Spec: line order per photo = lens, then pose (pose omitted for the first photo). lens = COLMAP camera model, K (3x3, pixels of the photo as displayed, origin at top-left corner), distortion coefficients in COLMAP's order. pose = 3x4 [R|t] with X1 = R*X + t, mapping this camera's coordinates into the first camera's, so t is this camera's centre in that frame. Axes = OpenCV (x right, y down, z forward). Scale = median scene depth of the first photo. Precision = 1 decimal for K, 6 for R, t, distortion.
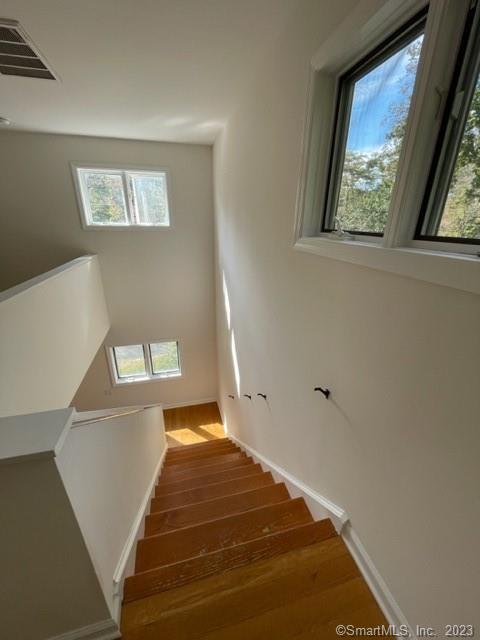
lens RADIAL K [[260.4, 0, 239.2], [0, 260.4, 319.1], [0, 0, 1]] dist [-0.002751, 0.000243]
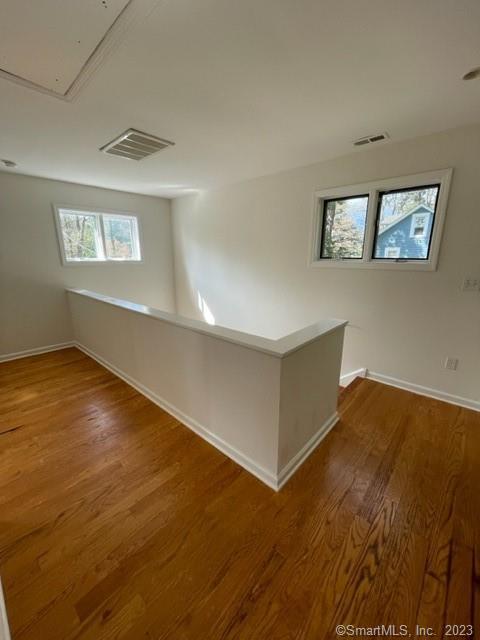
lens RADIAL K [[260.4, 0, 242.9], [0, 260.4, 318.6], [0, 0, 1]] dist [-0.002751, 0.000243]
pose [[0.835950, -0.144761, 0.529369, -0.616682], [0.206705, 0.976601, -0.059356, 0.068264], [-0.508390, 0.159042, 0.846313, -0.197122]]
